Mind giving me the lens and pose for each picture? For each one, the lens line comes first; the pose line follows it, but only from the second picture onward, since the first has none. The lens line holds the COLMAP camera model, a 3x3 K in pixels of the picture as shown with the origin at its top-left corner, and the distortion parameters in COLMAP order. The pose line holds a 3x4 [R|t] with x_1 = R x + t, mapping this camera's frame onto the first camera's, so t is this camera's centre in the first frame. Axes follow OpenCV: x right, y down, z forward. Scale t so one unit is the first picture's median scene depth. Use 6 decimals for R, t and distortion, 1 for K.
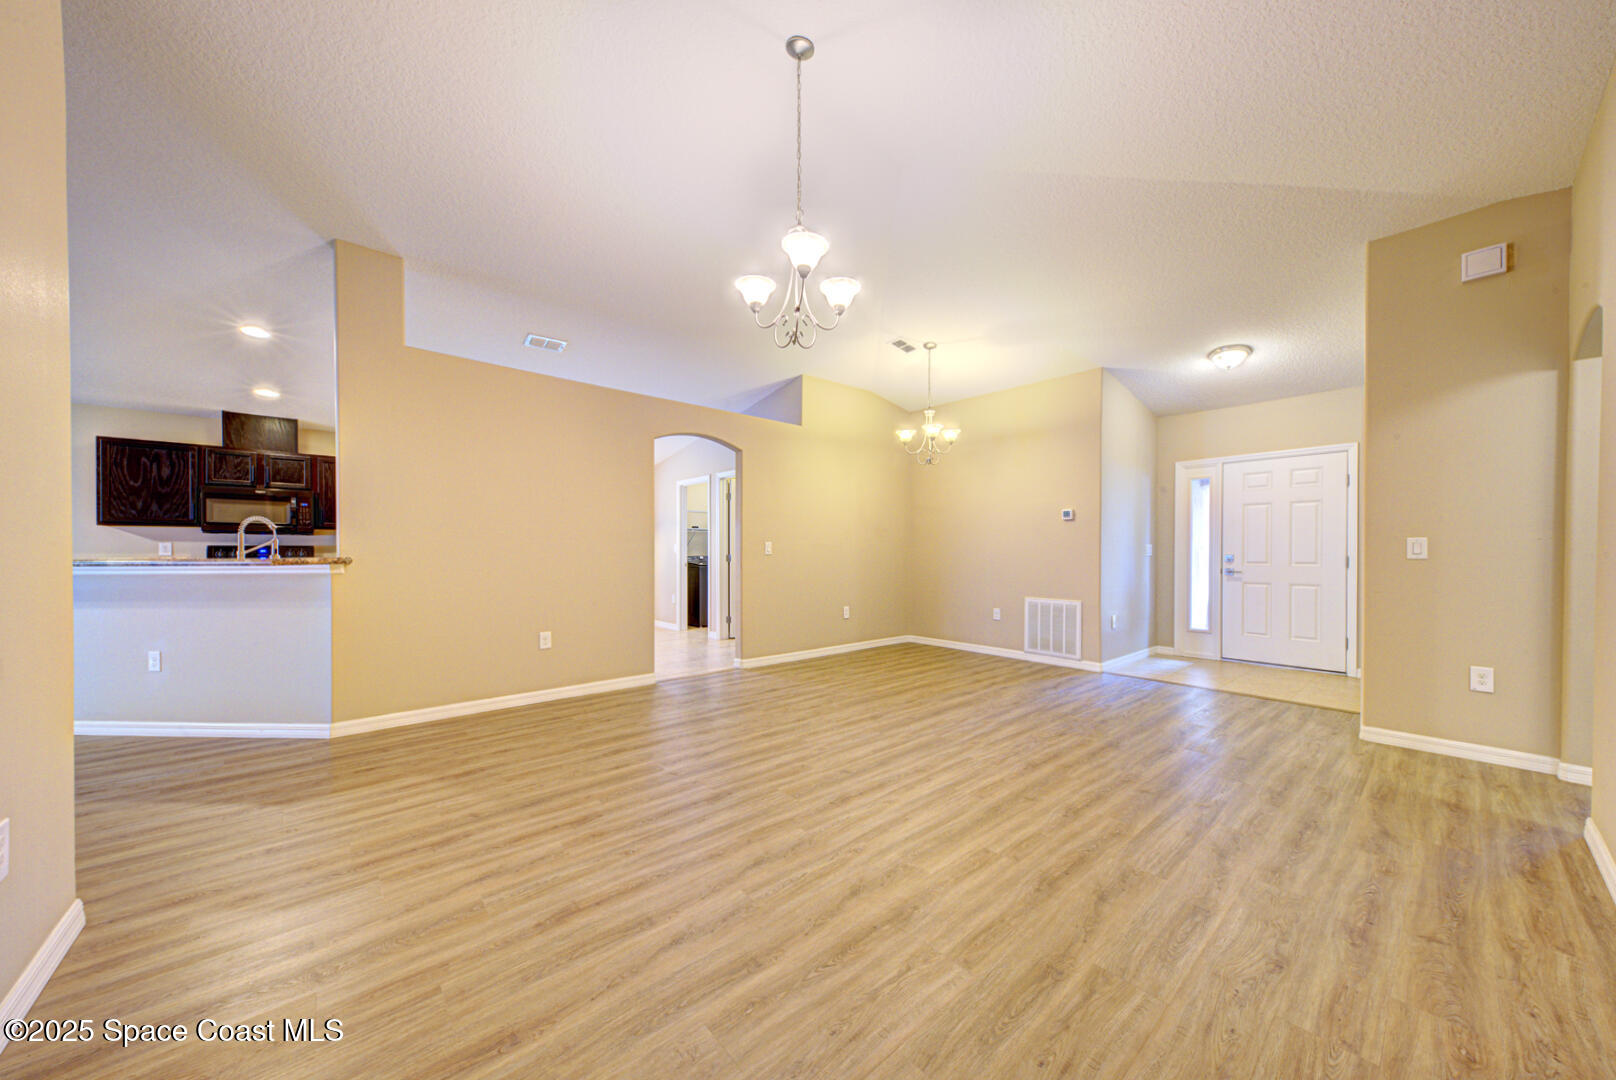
lens RADIAL K [[551.7, 0, 804.2], [0, 551.7, 553.9], [0, 0, 1]] dist [0.023083, -0.003644]
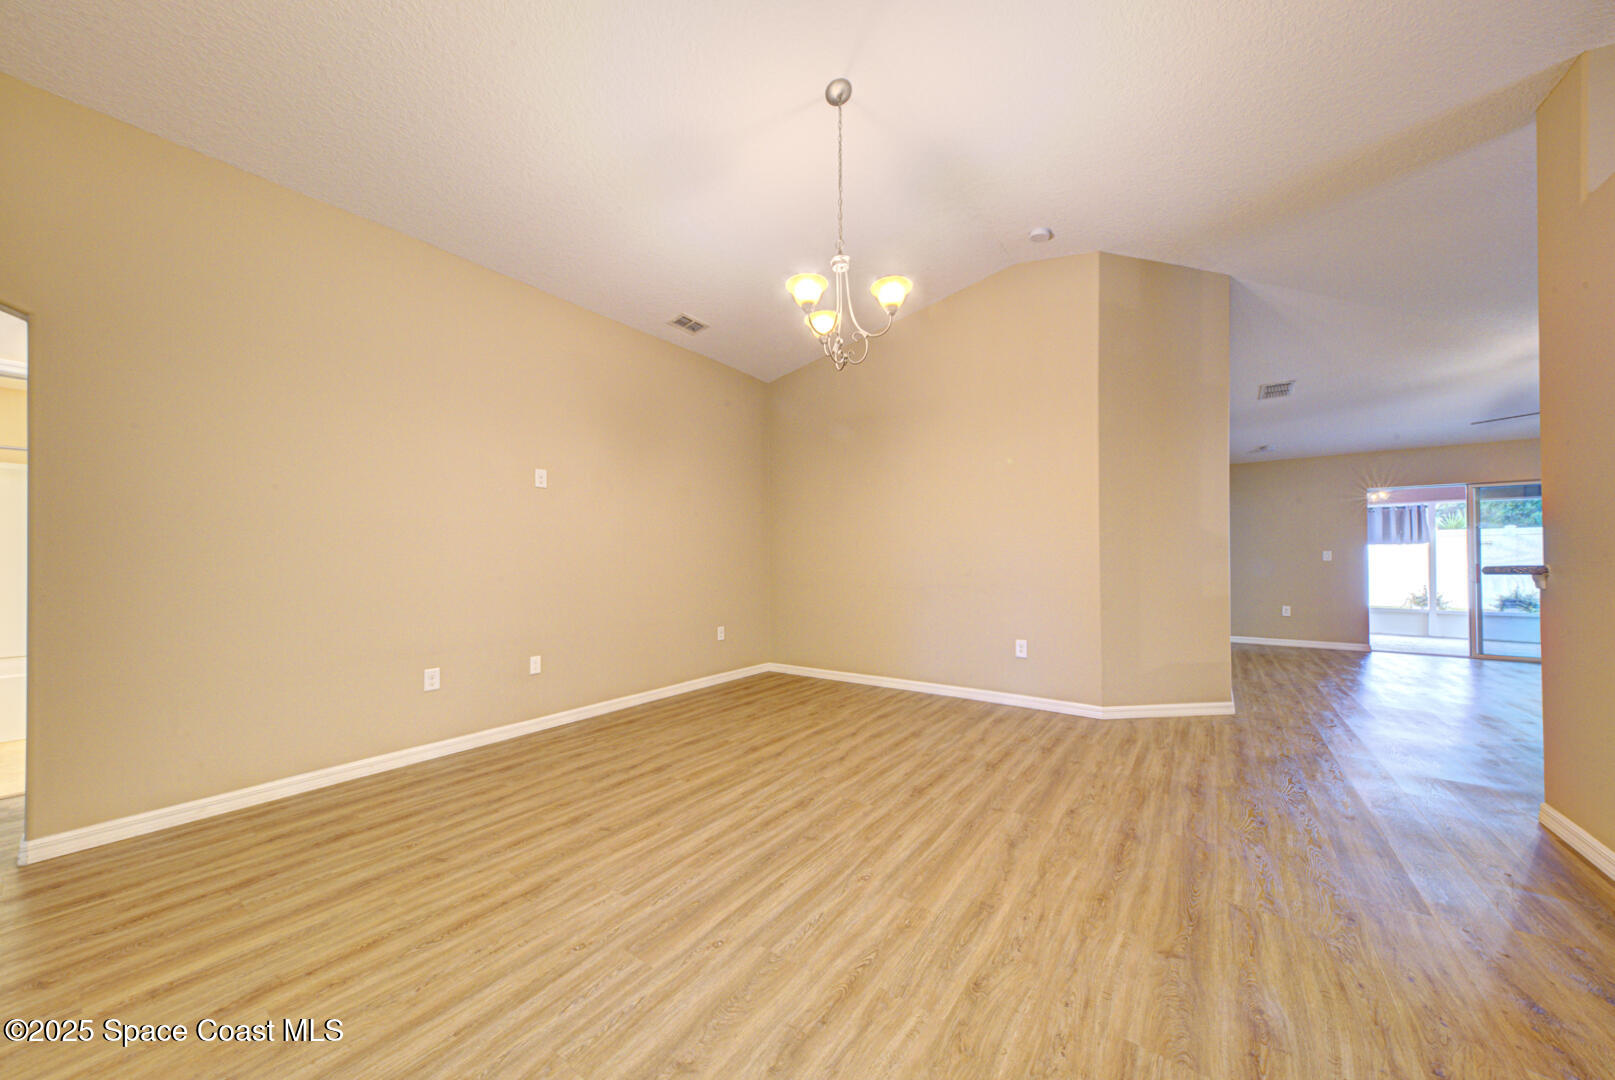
lens RADIAL K [[551.4, 0, 808.5], [0, 551.4, 558.1], [0, 0, 1]] dist [0.023083, -0.003644]
pose [[-0.973475, 0.002253, -0.228784, 0.259831], [0.002452, 0.999997, -0.000584, -0.006656], [0.228782, -0.001129, -0.973477, 1.779262]]
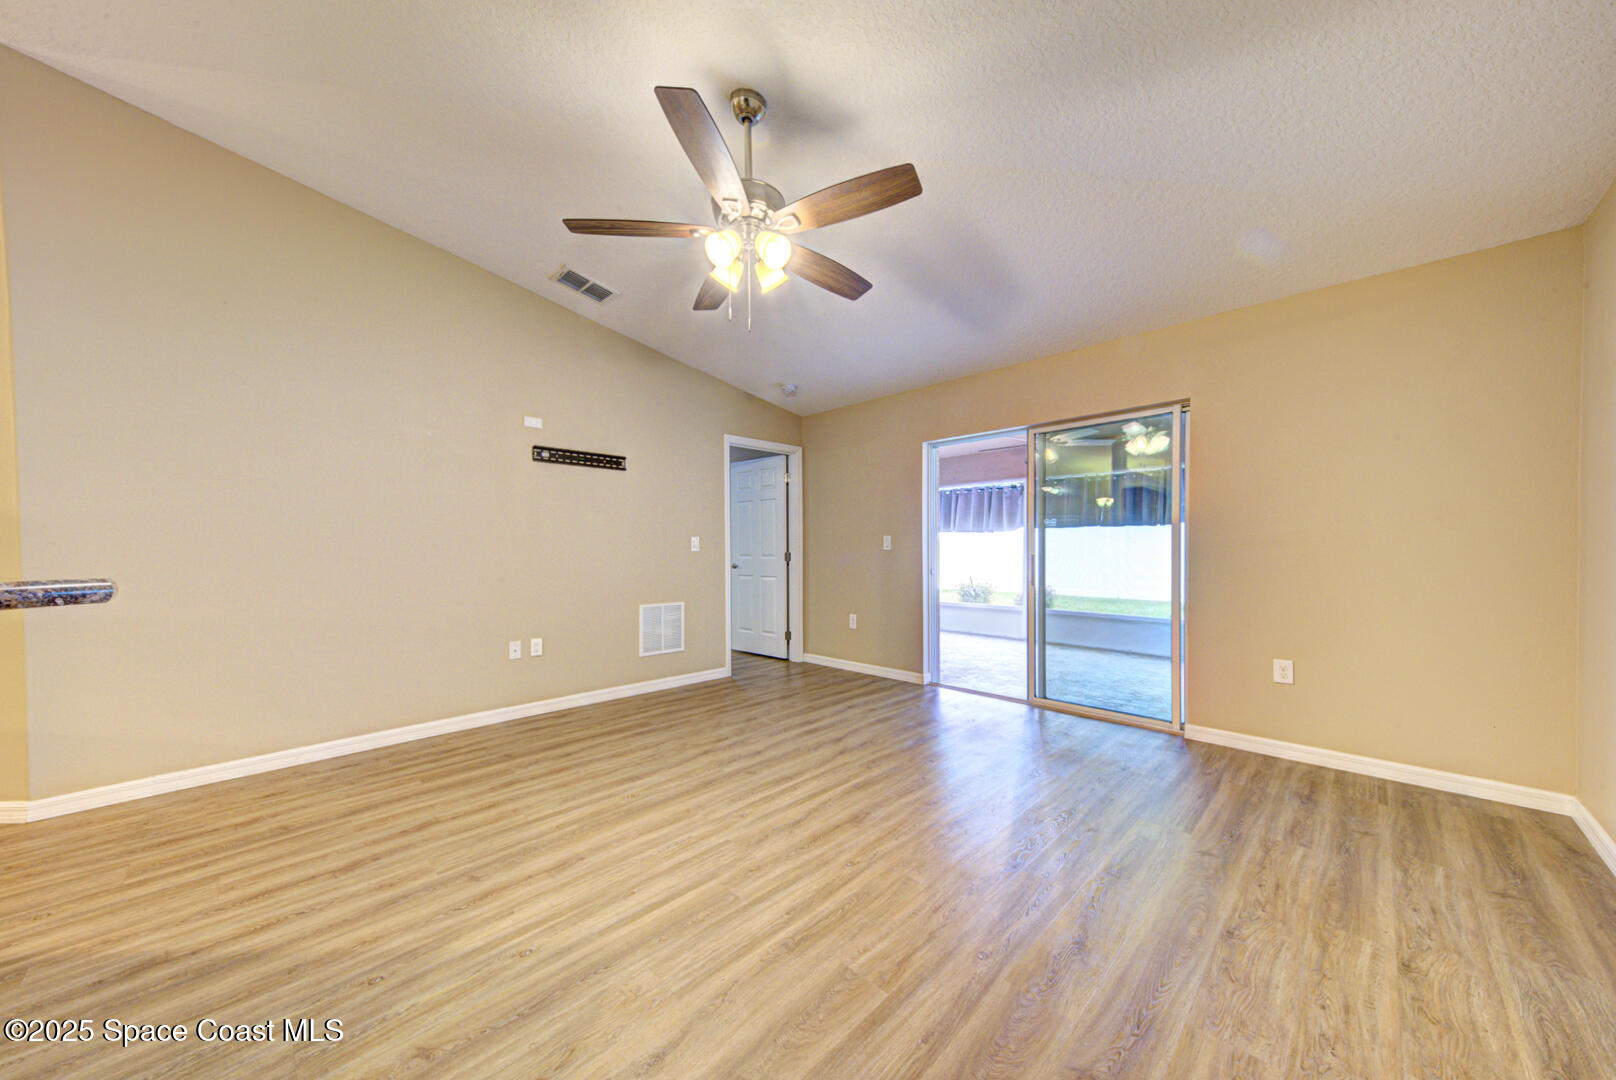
lens RADIAL K [[551.7, 0, 811.0], [0, 551.7, 547.4], [0, 0, 1]] dist [0.023083, -0.003644]
pose [[-0.997226, 0.005109, -0.074260, -2.201723], [0.005101, 0.999987, 0.000291, -0.003599], [0.074261, -0.000088, -0.997239, 1.539706]]
